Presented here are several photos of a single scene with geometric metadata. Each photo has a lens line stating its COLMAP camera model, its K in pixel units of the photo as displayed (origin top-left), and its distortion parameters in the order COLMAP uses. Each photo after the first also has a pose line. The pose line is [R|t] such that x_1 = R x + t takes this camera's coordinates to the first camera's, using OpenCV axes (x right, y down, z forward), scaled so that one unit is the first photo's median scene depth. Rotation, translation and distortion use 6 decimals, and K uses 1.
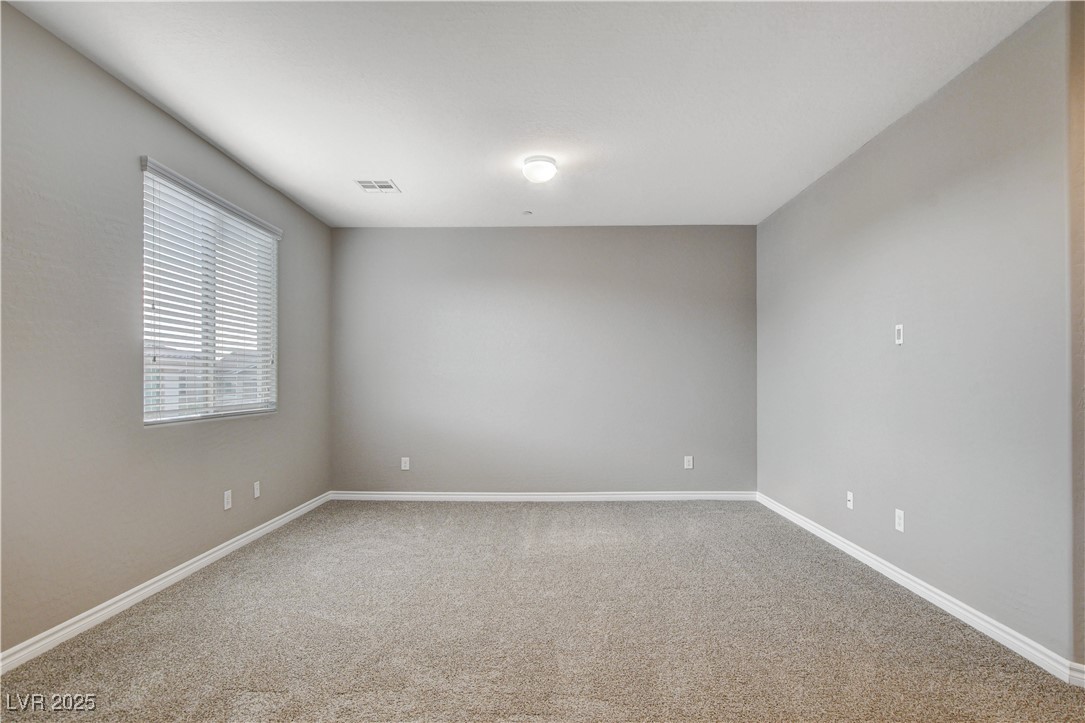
lens RADIAL K [[566.3, 0, 538.2], [0, 566.3, 370.5], [0, 0, 1]] dist [-0.009619, 0.001511]
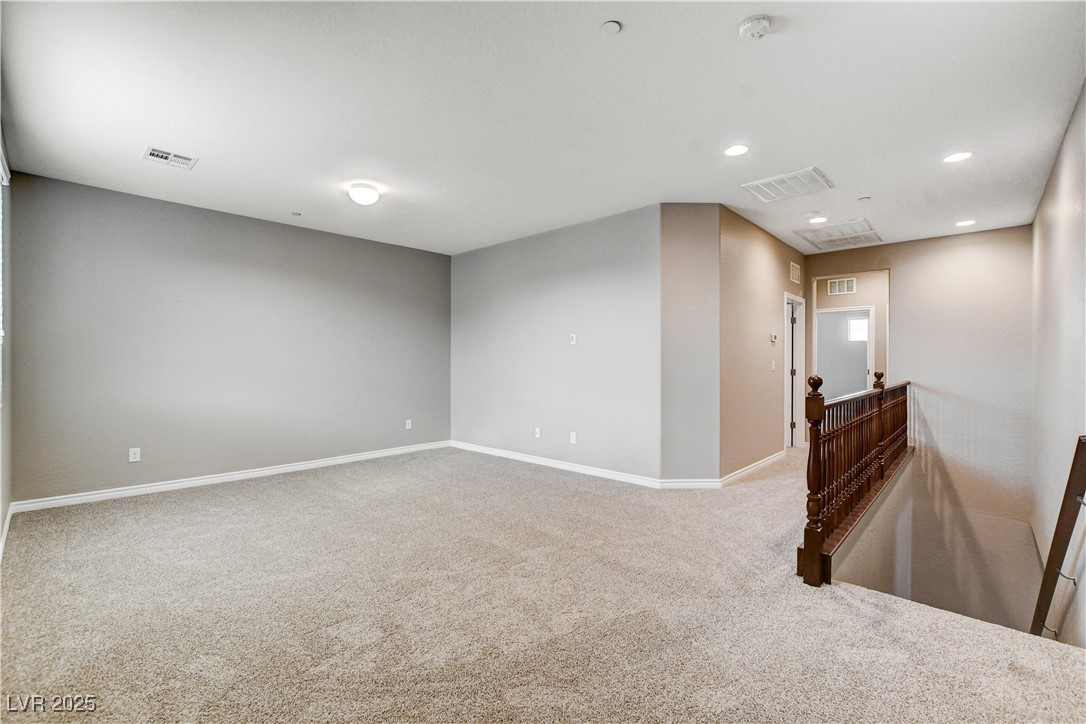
lens RADIAL K [[482.8, 0, 544.9], [0, 482.8, 358.5], [0, 0, 1]] dist [-0.019705, 0.002096]
pose [[0.665393, 0.007594, 0.746454, -0.517767], [-0.012344, 0.999923, 0.000831, 0.001165], [-0.746391, -0.009767, 0.665436, 0.001110]]
